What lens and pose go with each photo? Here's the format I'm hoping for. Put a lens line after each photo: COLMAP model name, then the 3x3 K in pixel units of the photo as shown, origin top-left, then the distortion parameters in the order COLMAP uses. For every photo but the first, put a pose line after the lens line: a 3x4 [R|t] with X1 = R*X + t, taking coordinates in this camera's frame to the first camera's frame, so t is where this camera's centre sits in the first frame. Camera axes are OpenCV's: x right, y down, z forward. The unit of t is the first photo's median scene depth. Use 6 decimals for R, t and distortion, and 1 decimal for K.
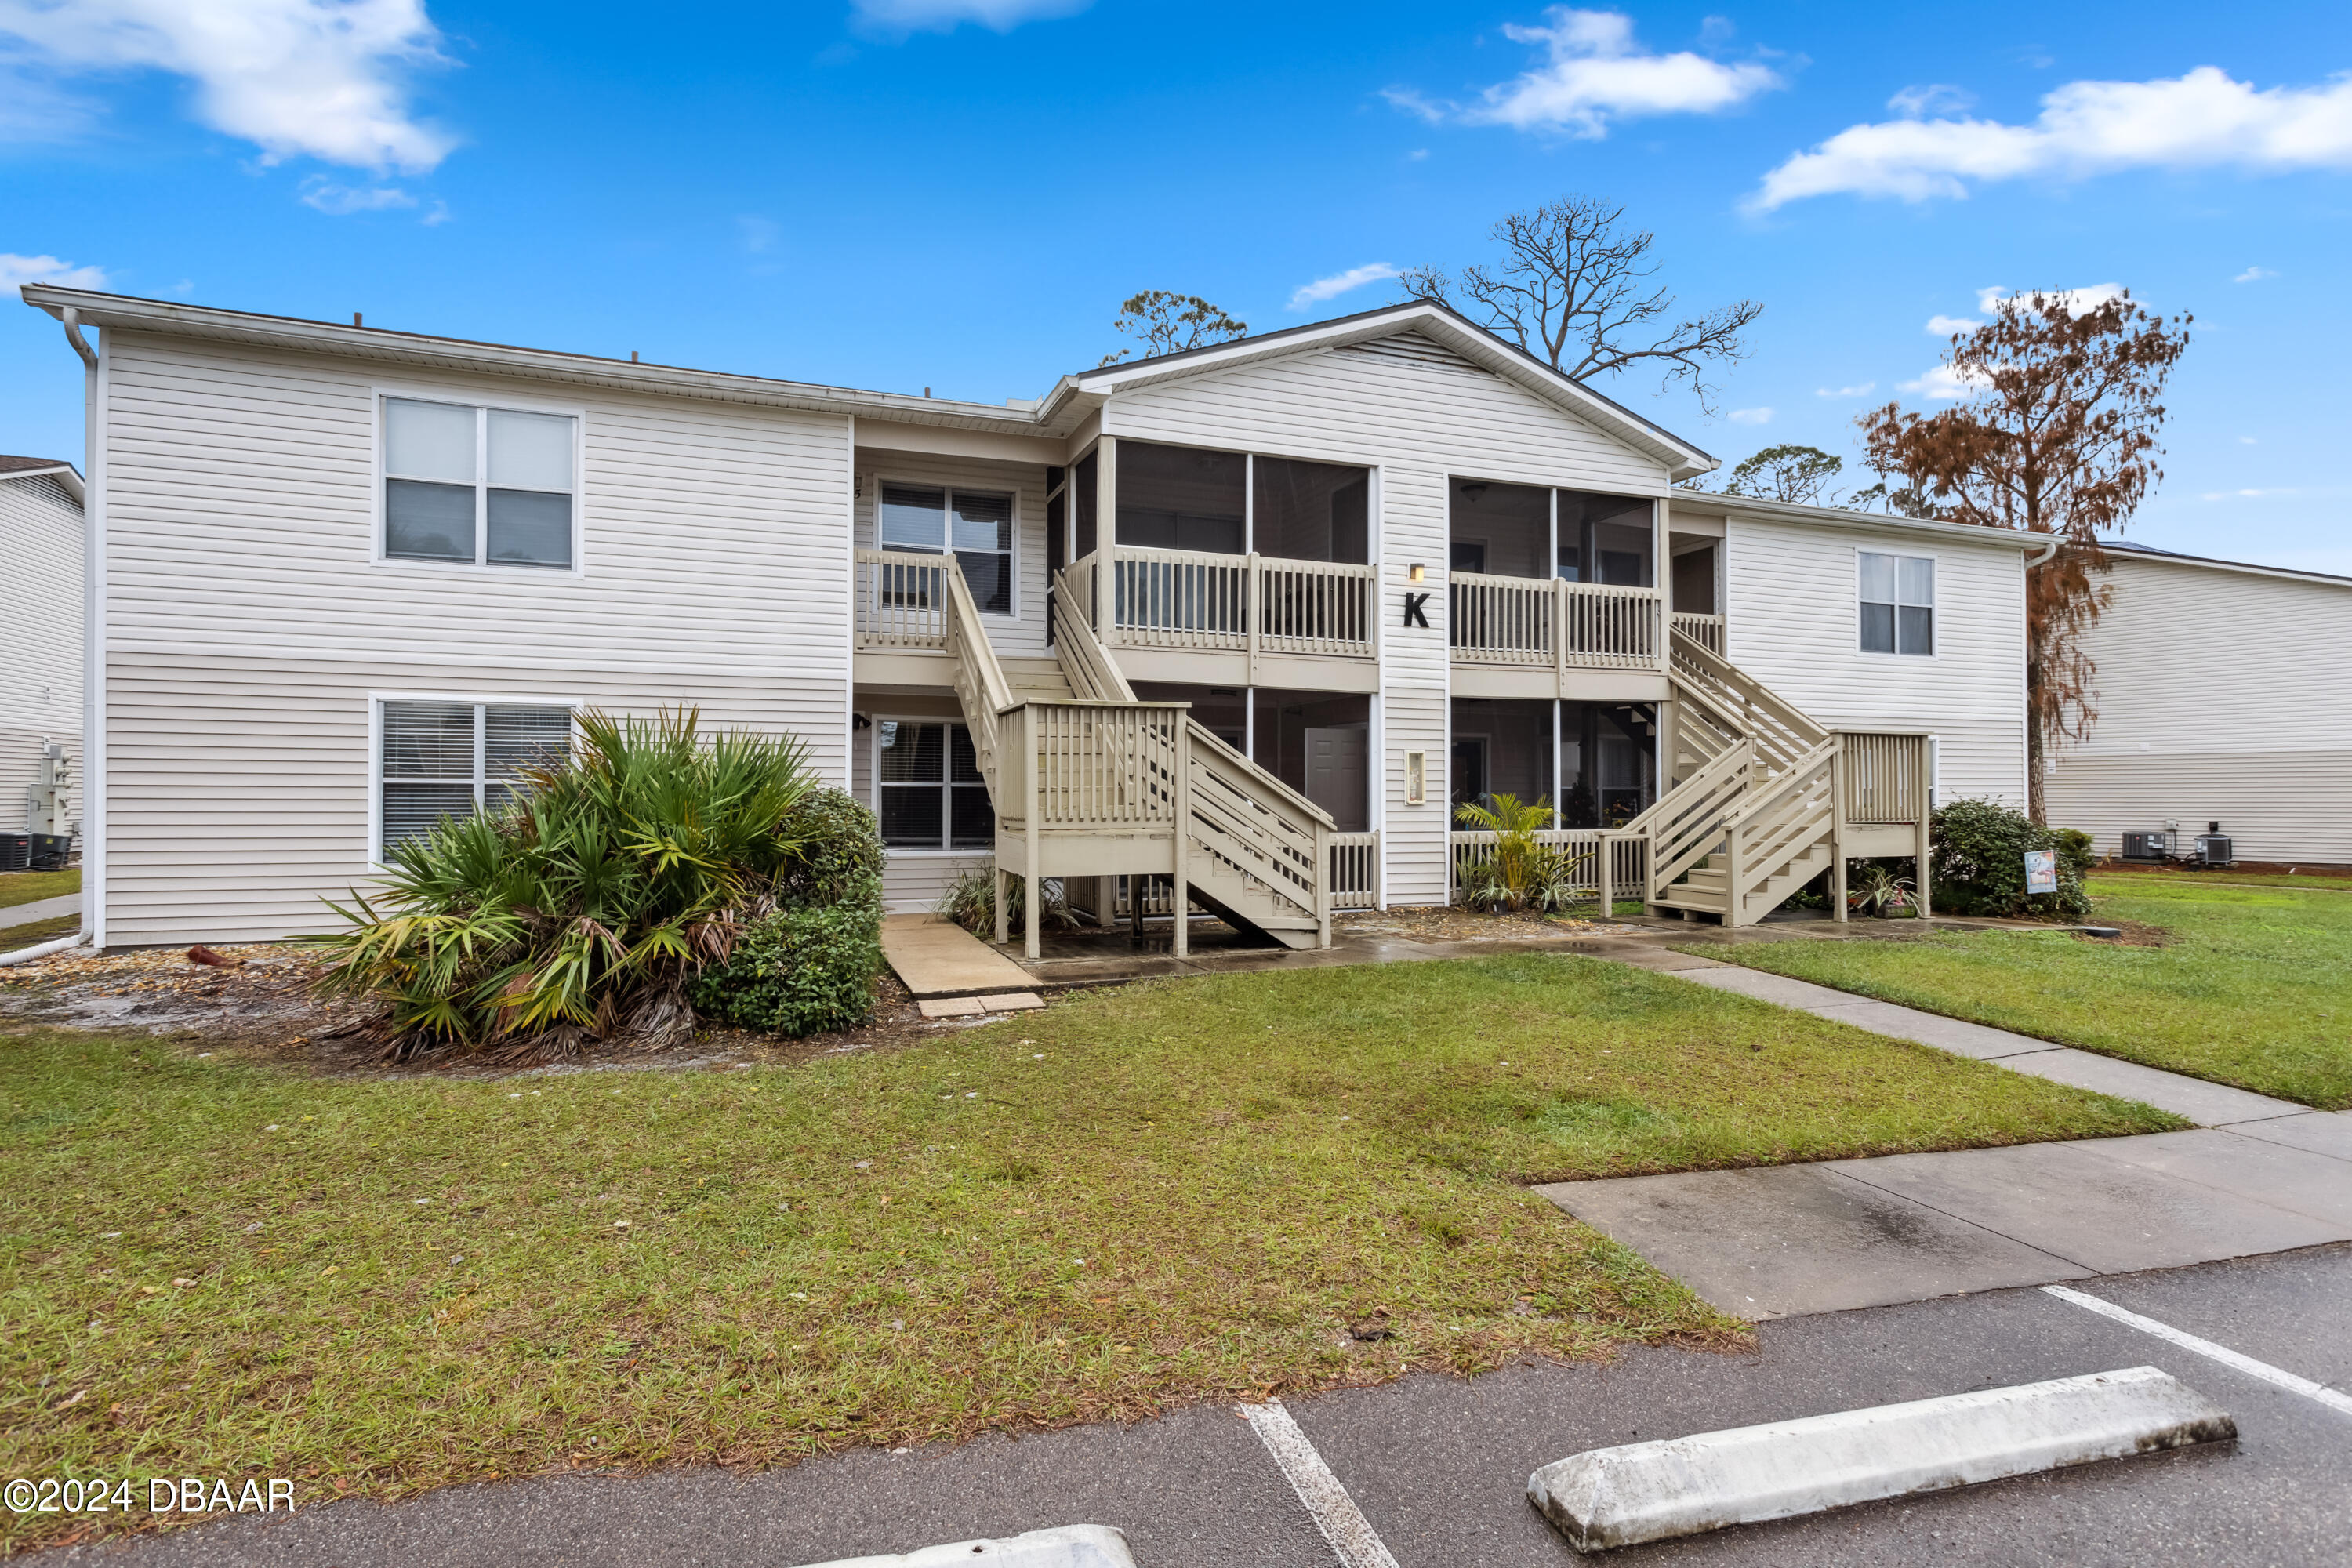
lens RADIAL K [[1099.9, 0, 1176.0], [0, 1099.9, 784.0], [0, 0, 1]] dist [-0.000484, 0.000082]
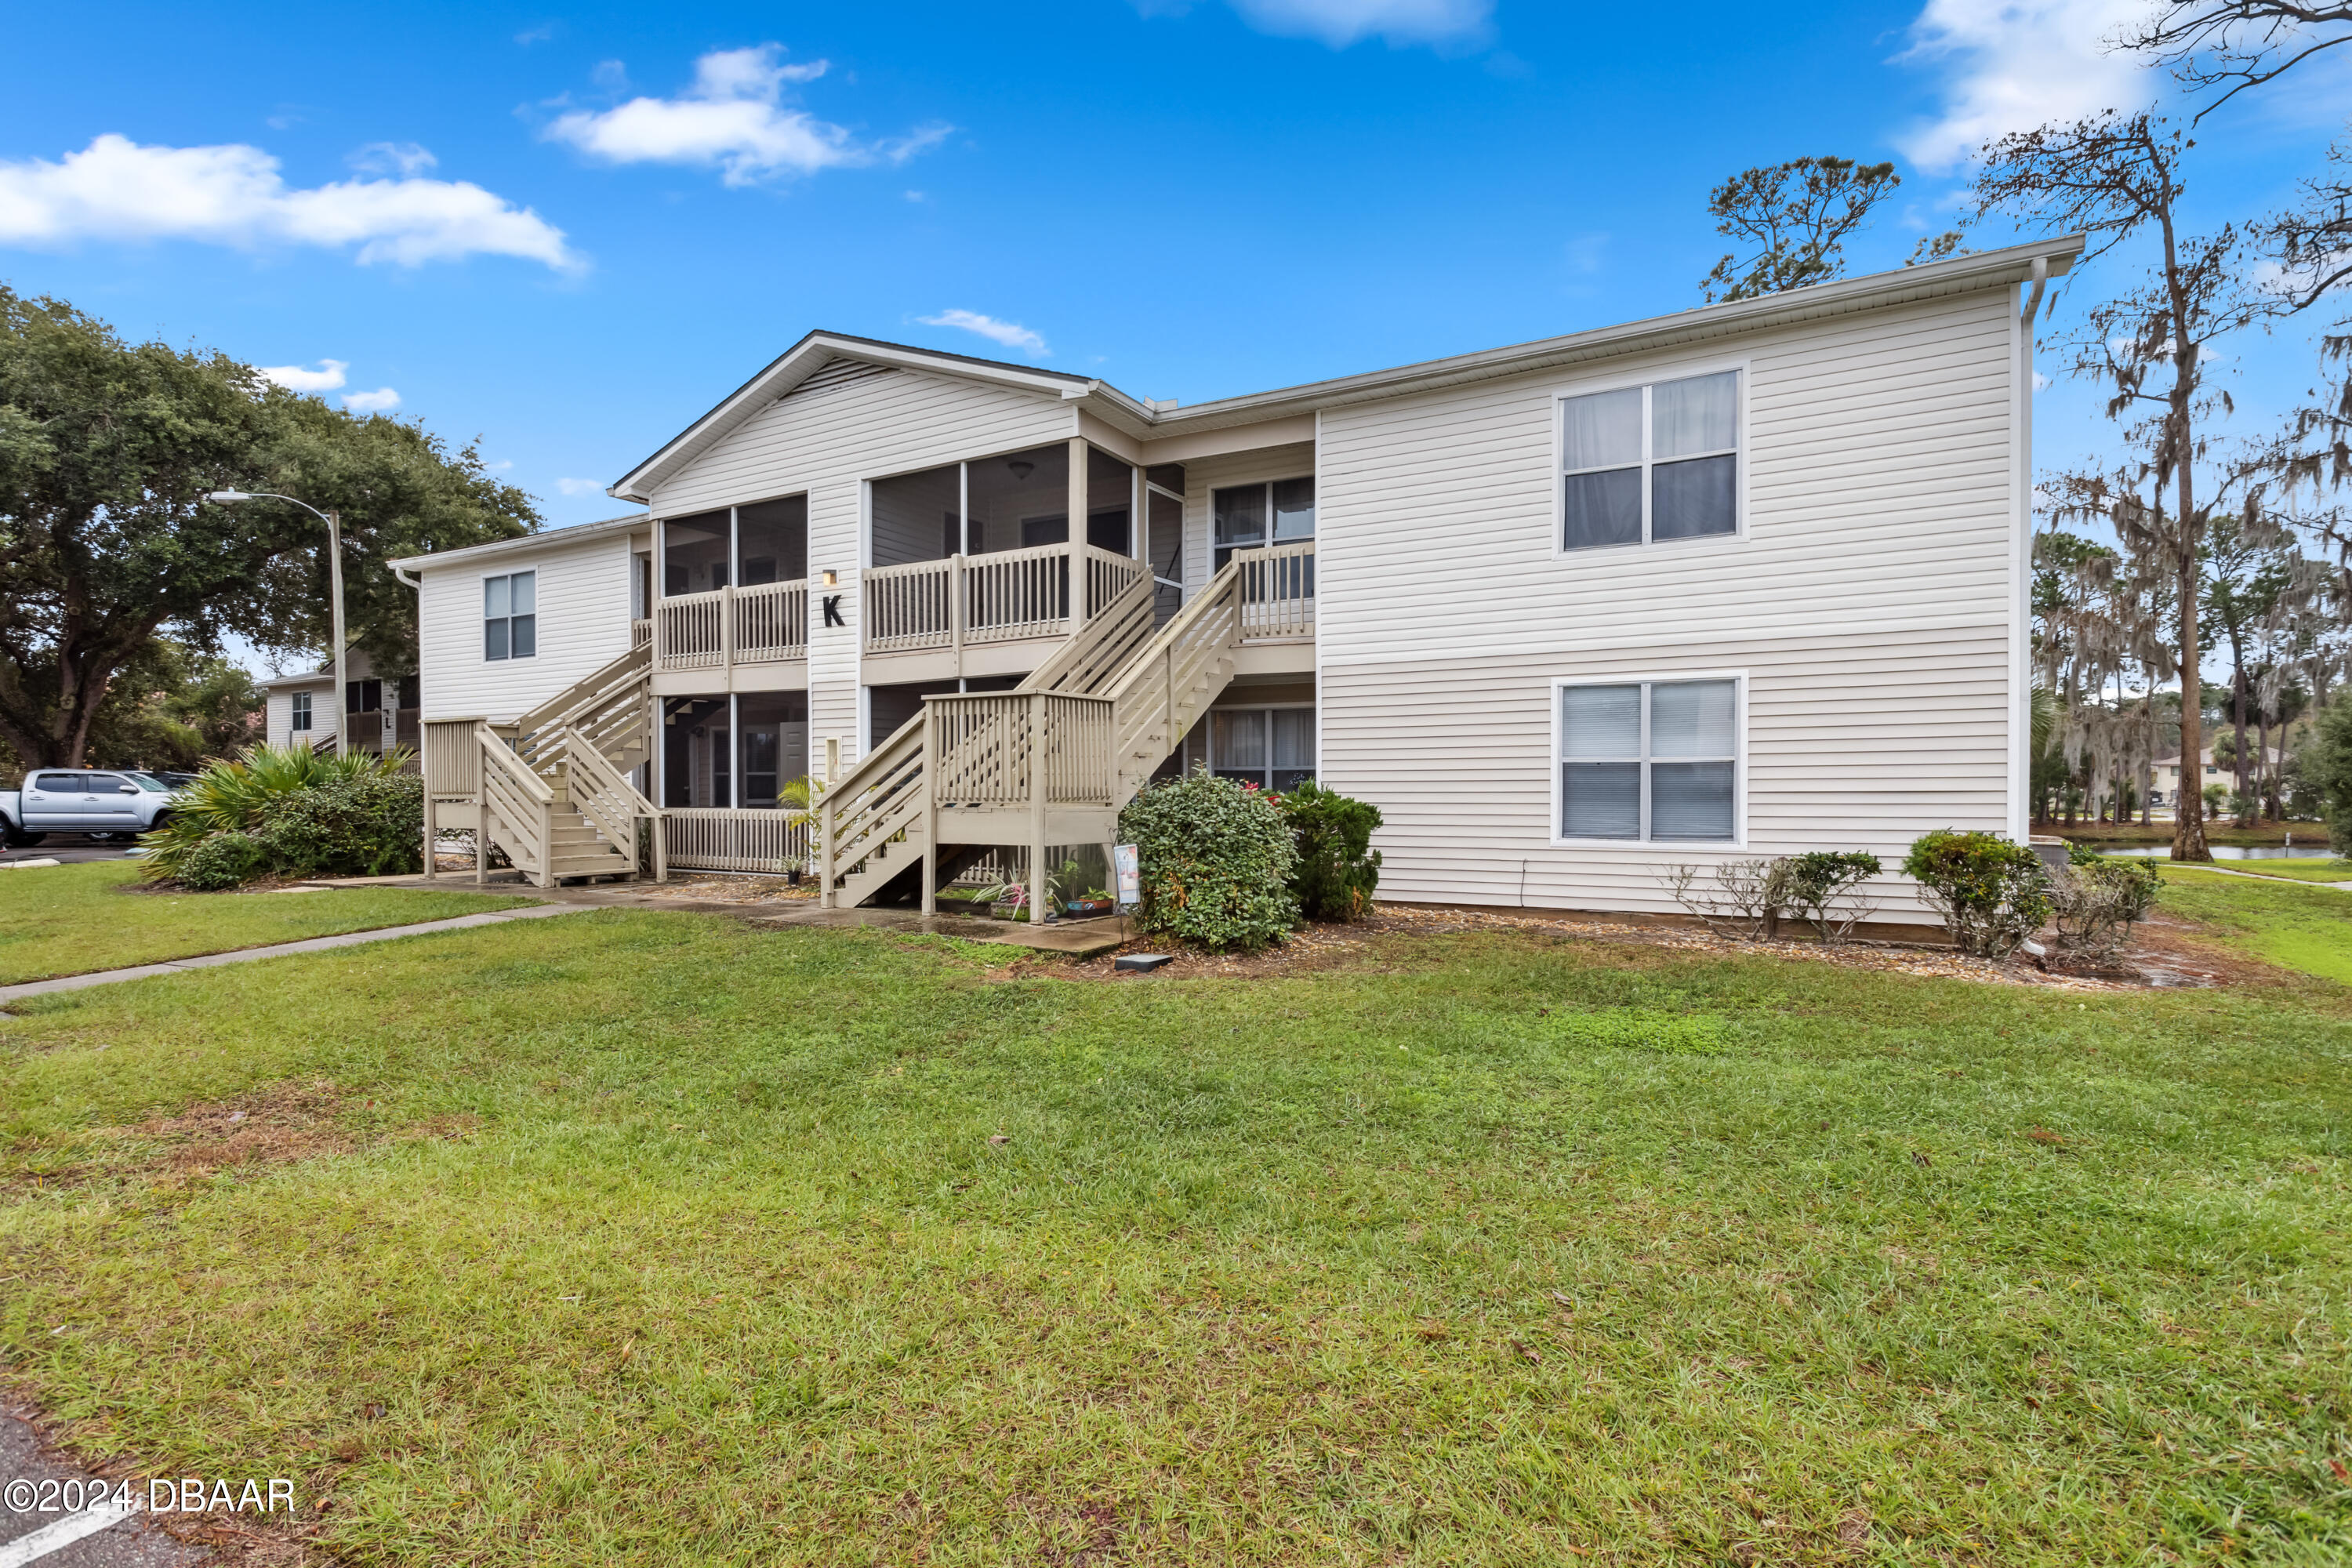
lens RADIAL K [[1236.0, 0, 1176.0], [0, 1236.0, 784.0], [0, 0, 1]] dist [-0.001779, -0.000197]
pose [[0.636485, -0.002374, -0.771286, 1.379814], [0.017735, 0.999776, 0.011558, 0.007667], [0.771085, -0.021036, 0.636384, 0.464461]]
